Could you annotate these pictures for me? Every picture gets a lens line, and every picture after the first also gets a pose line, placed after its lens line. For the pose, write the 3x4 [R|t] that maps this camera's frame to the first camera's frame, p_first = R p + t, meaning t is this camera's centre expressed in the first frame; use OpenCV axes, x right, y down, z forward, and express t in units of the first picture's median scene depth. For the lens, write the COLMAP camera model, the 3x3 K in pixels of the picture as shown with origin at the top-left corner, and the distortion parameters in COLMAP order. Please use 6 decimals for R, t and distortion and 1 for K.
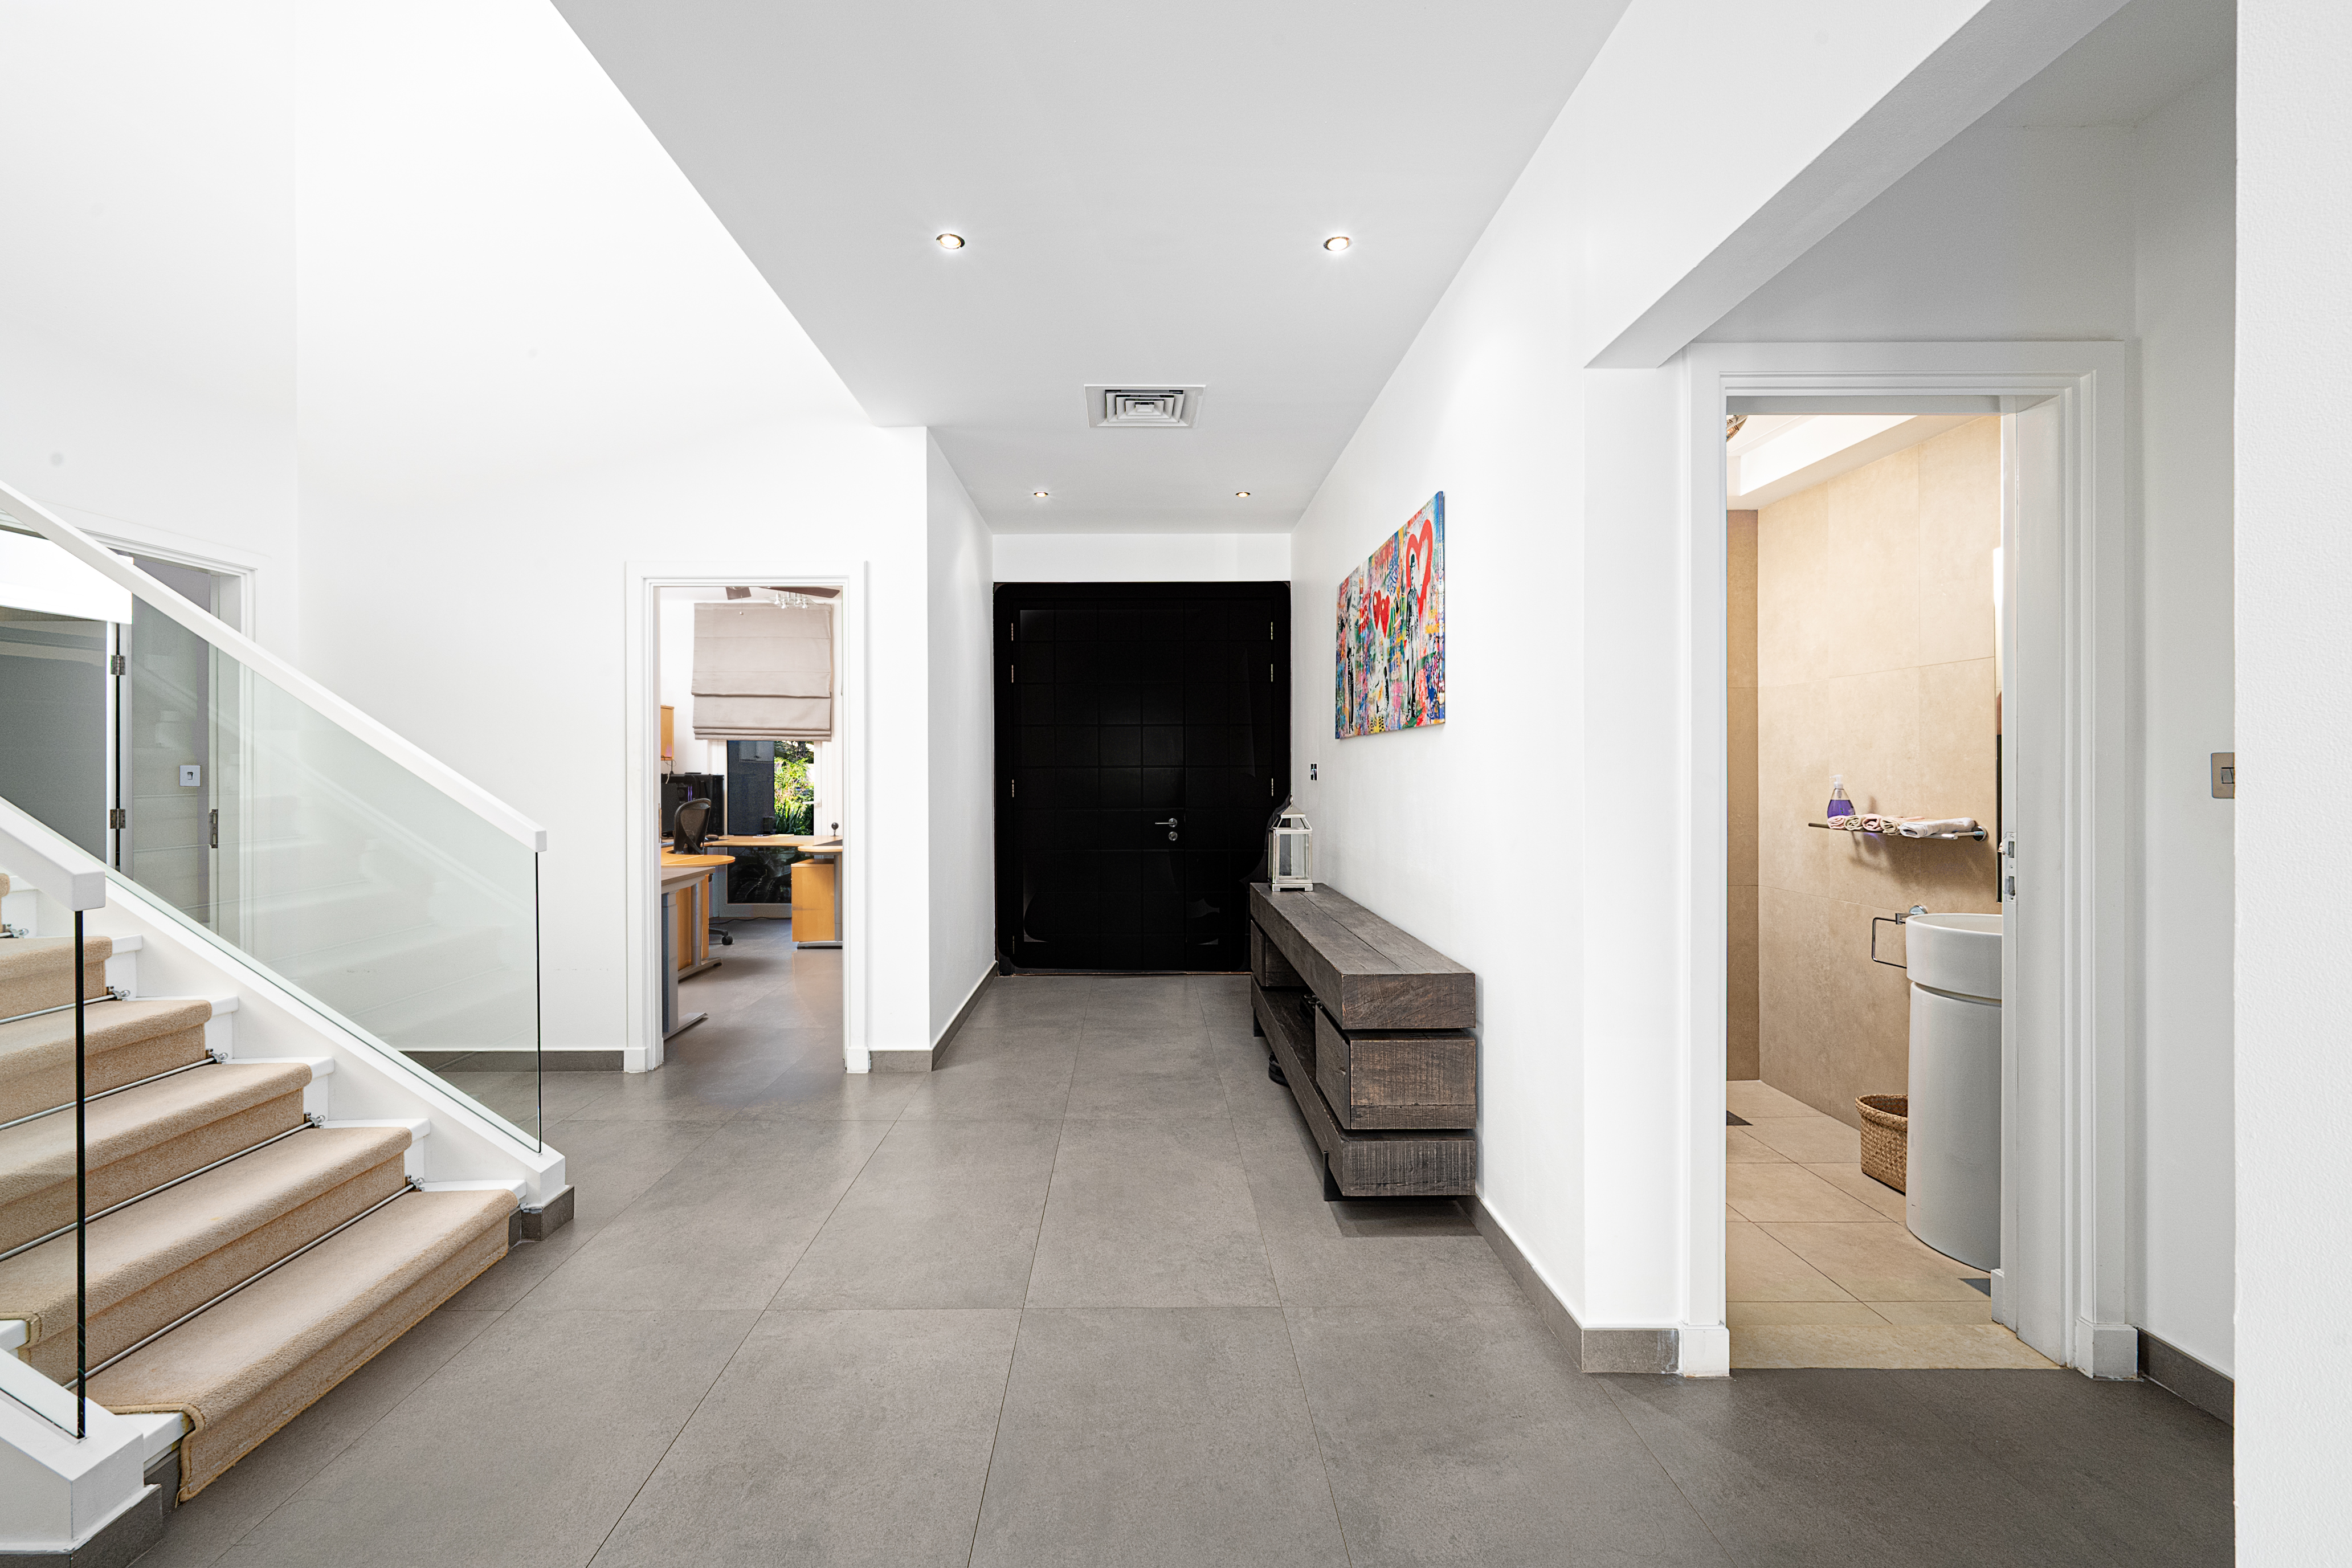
lens RADIAL K [[935.2, 0, 1164.4], [0, 935.2, 767.3], [0, 0, 1]] dist [-0.000484, -0.000173]
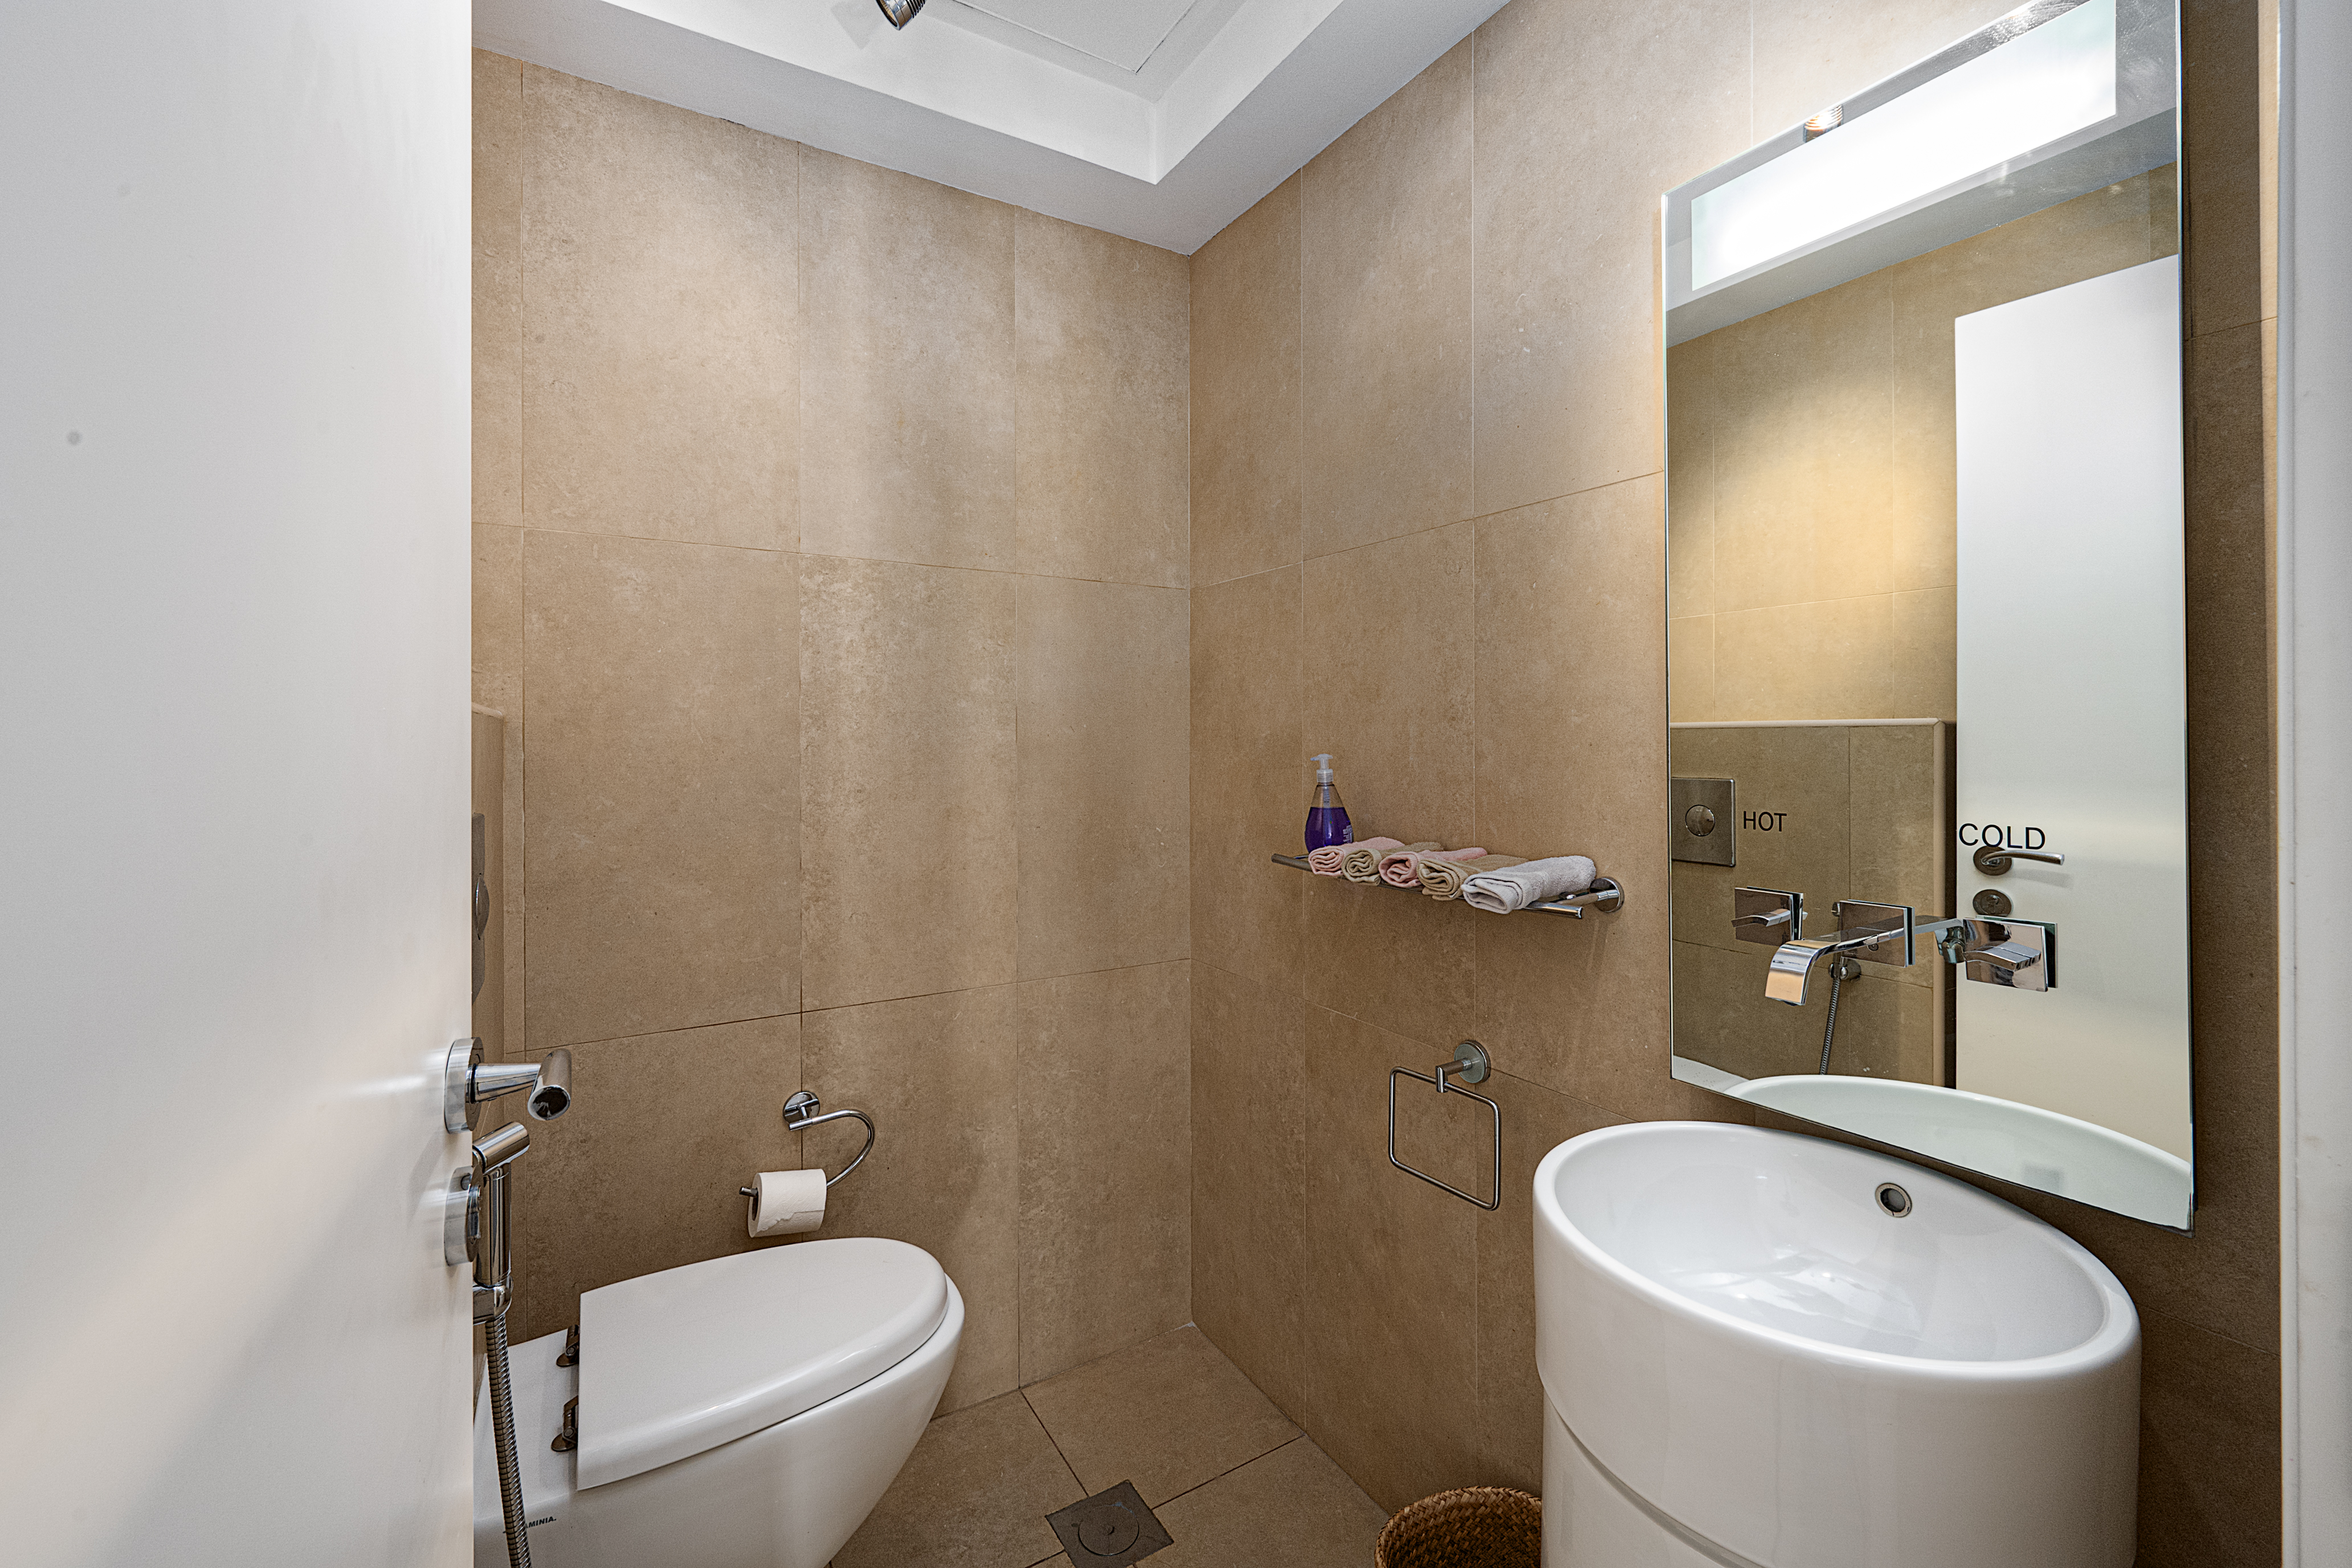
lens RADIAL K [[935.2, 0, 1164.4], [0, 935.2, 767.3], [0, 0, 1]] dist [-0.000484, -0.000173]
pose [[0.872219, -0.017730, 0.488795, 0.401075], [0.002681, 0.999501, 0.031469, -0.000723], [-0.489109, -0.026137, 0.871831, 0.600119]]
